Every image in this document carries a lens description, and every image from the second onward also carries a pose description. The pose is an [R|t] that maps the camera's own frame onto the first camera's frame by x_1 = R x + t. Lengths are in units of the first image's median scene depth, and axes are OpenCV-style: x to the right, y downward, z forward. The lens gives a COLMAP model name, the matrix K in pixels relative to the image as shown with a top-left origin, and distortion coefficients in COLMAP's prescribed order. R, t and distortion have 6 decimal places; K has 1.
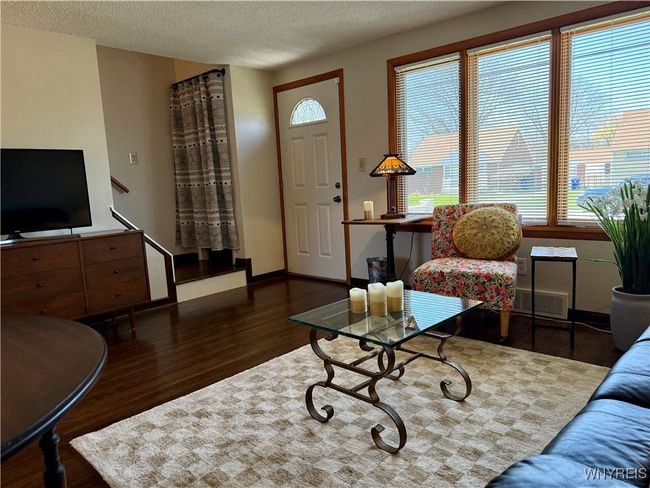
lens RADIAL K [[457.4, 0, 325.0], [0, 457.4, 244.0], [0, 0, 1]] dist [0.074011, -0.099116]
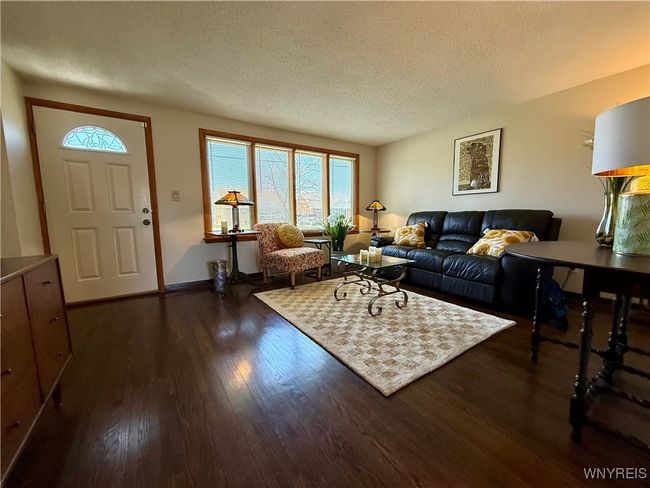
lens RADIAL K [[258.3, 0, 325.3], [0, 258.3, 242.2], [0, 0, 1]] dist [-0.000370, 0.000033]
pose [[0.226751, -0.089587, 0.969824, -0.539640], [0.107024, 0.992022, 0.066615, -0.041531], [-0.968055, 0.088689, 0.234530, 0.396642]]
